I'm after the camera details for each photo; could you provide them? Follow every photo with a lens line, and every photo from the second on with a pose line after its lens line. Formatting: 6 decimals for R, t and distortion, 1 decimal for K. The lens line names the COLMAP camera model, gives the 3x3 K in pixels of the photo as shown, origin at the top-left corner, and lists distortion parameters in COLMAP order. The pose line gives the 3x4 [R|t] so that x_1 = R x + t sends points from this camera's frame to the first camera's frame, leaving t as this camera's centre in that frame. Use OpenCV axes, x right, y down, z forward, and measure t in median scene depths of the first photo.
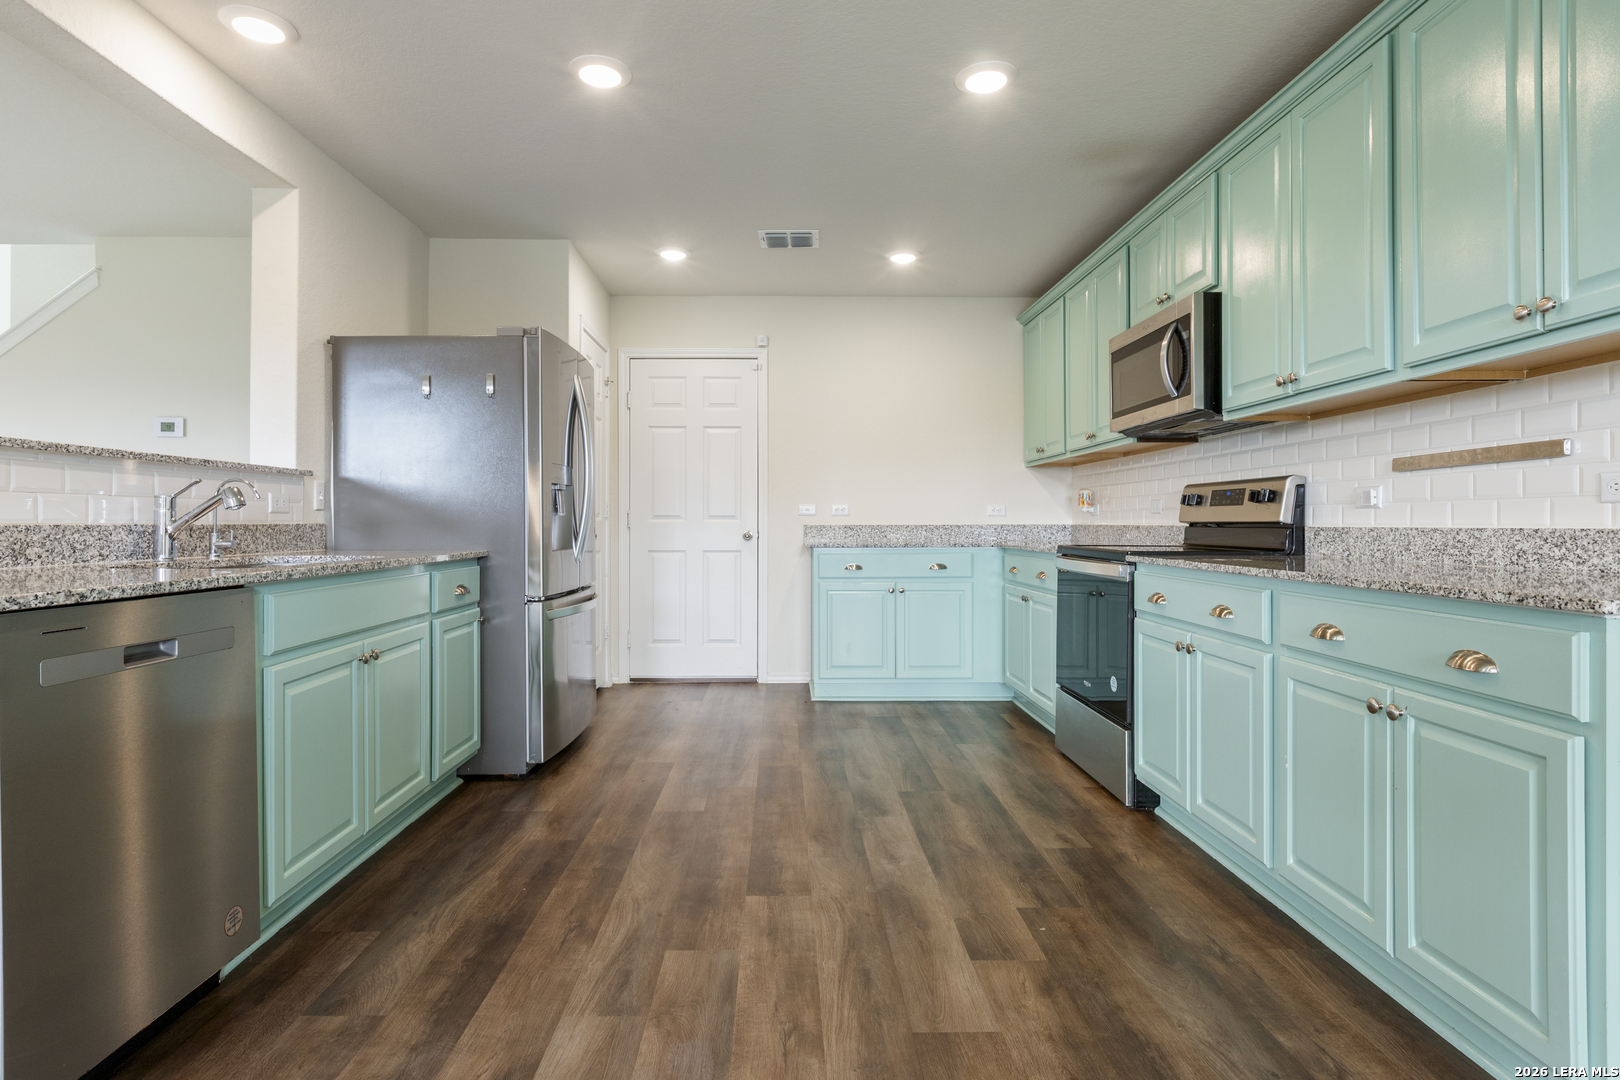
lens RADIAL K [[840.4, 0, 788.6], [0, 840.4, 522.3], [0, 0, 1]] dist [0.000995, -0.002636]
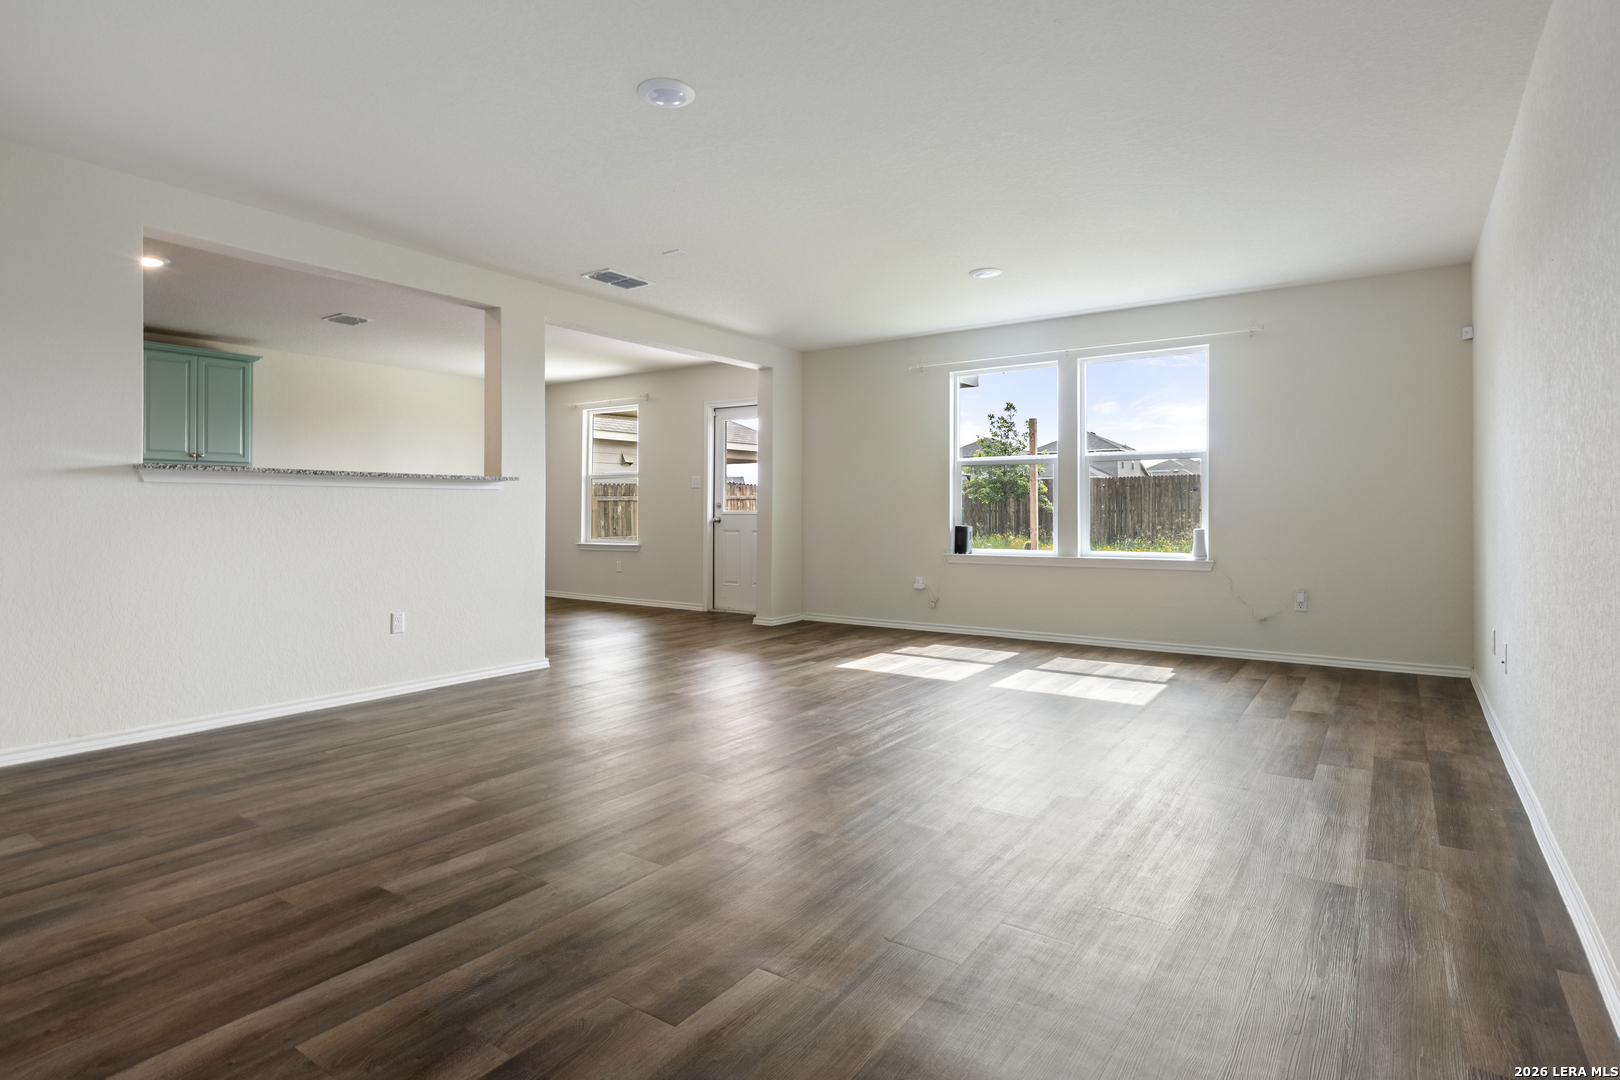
lens RADIAL K [[840.4, 0, 807.4], [0, 840.4, 509.9], [0, 0, 1]] dist [0.000995, -0.002636]
pose [[-0.812876, -0.000321, 0.582437, -2.294735], [-0.001985, 0.999996, -0.002220, 0.005563], [-0.582434, -0.002961, -0.812873, 1.533975]]
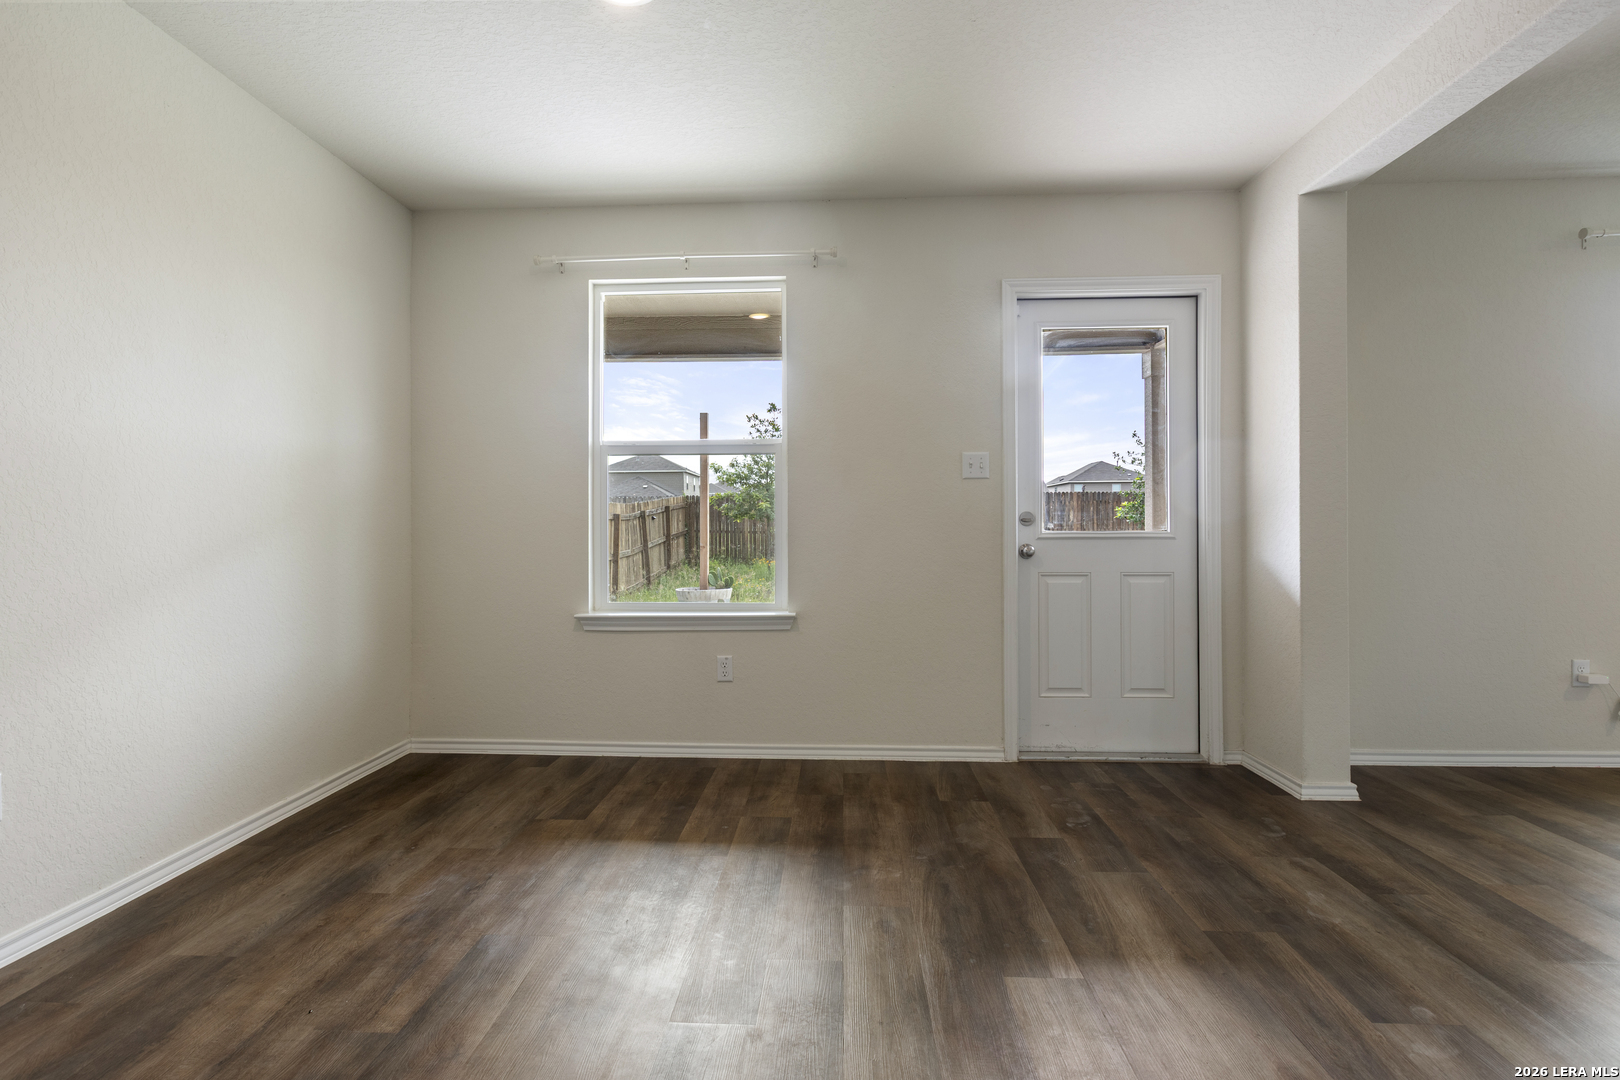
lens RADIAL K [[840.4, 0, 793.8], [0, 840.4, 521.6], [0, 0, 1]] dist [0.000995, -0.002636]
pose [[-0.997670, 0.004353, 0.068083, -0.027189], [0.003504, 0.999915, -0.012586, 0.003271], [-0.068132, -0.012318, -0.997600, 0.647087]]
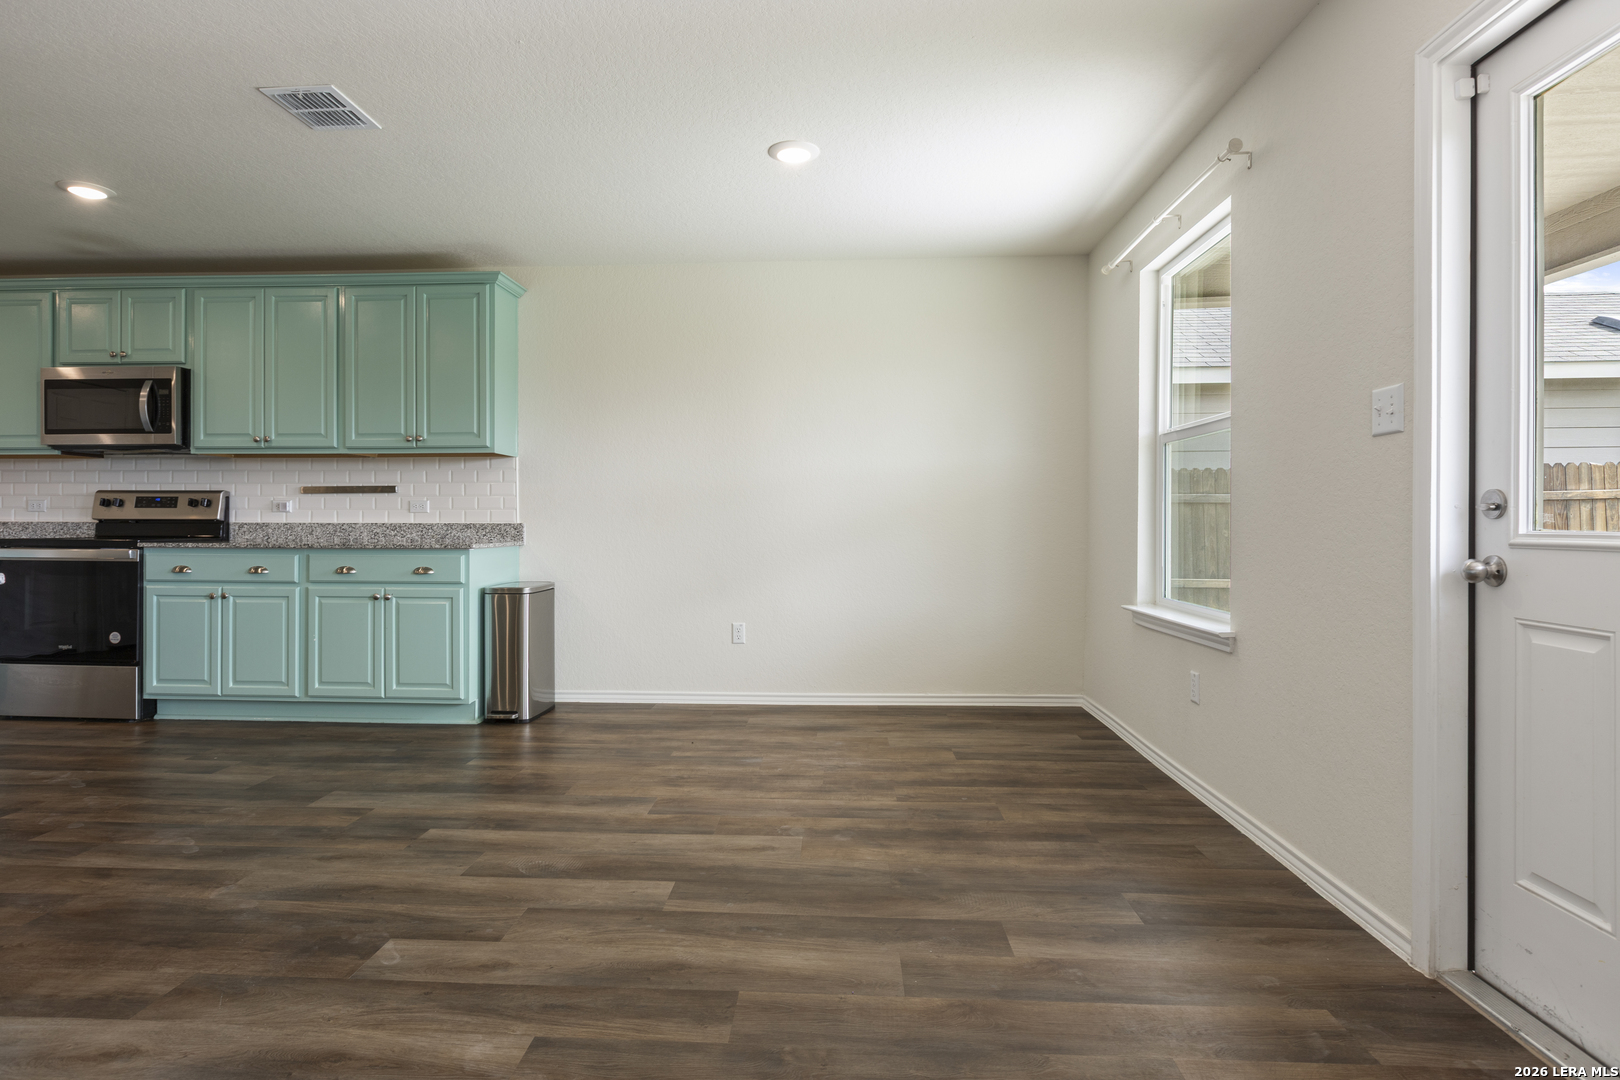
lens RADIAL K [[840.4, 0, 795.4], [0, 840.4, 515.4], [0, 0, 1]] dist [0.000995, -0.002636]
pose [[0.065486, 0.007047, 0.997829, -0.979357], [-0.003814, 0.999970, -0.006812, -0.001647], [-0.997846, -0.003359, 0.065511, -0.212009]]
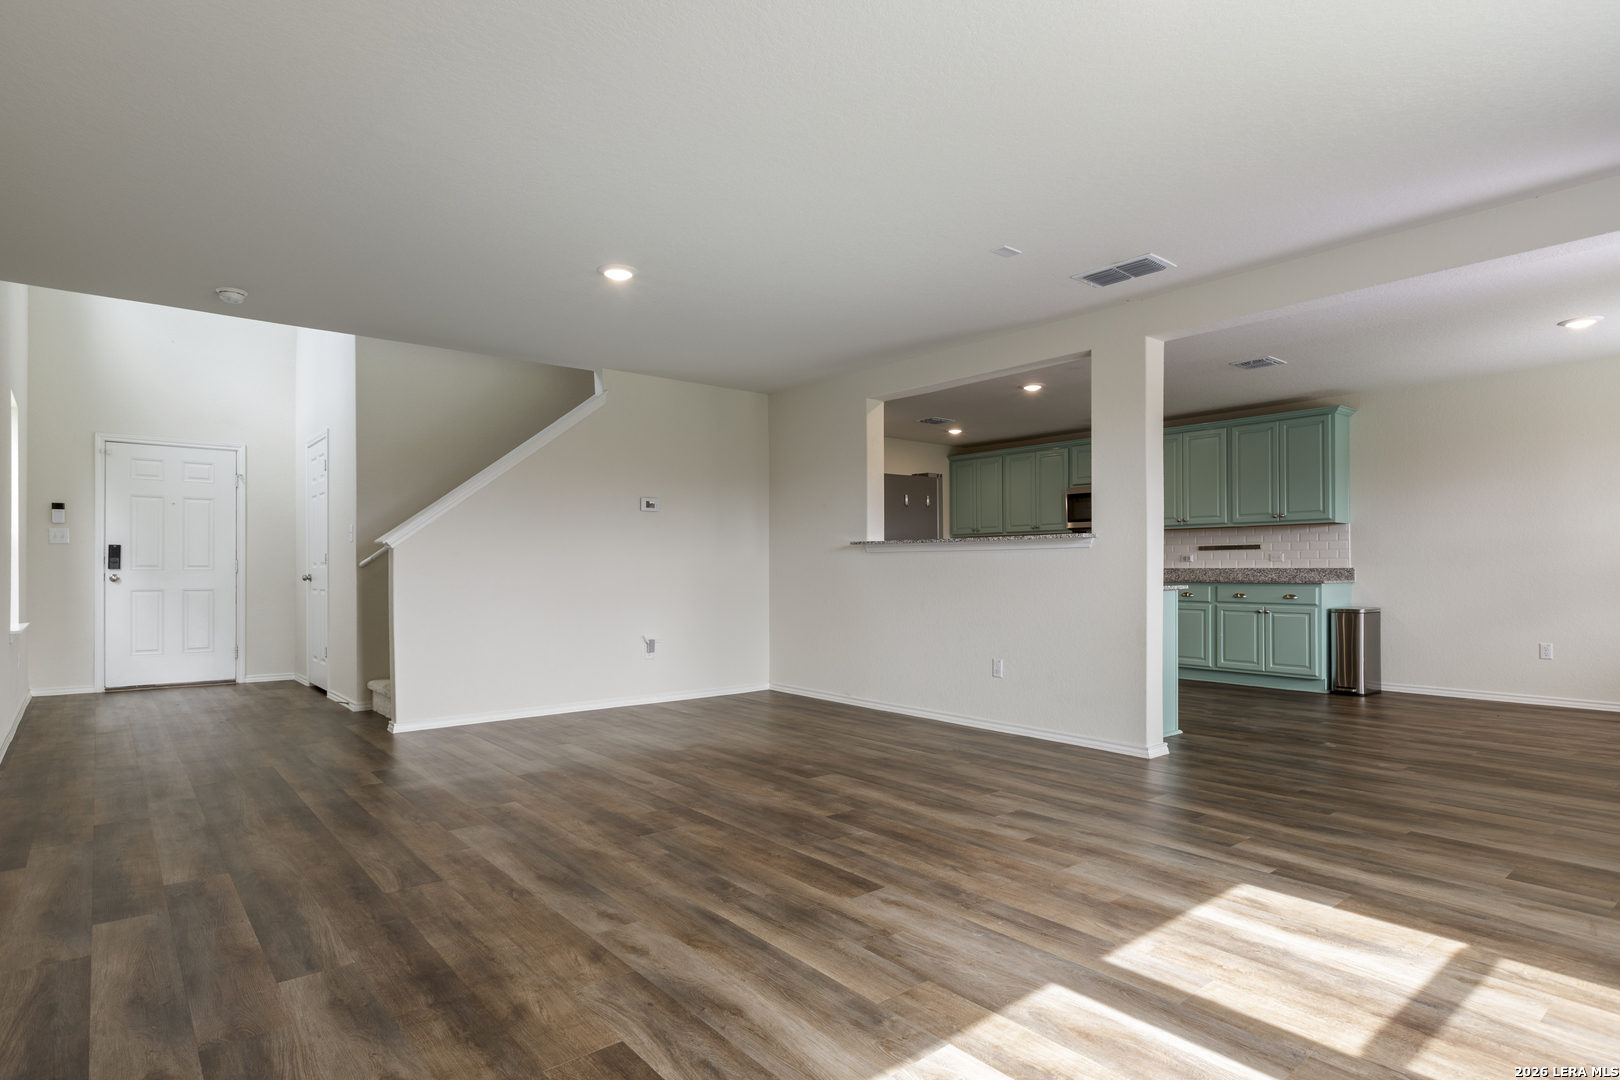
lens RADIAL K [[840.4, 0, 776.6], [0, 840.4, 578.6], [0, 0, 1]] dist [0.000995, -0.002636]
pose [[0.789470, -0.010551, 0.613699, -2.227130], [0.000930, 0.999872, 0.015994, -0.005260], [-0.613789, -0.012056, 0.789378, -0.477841]]
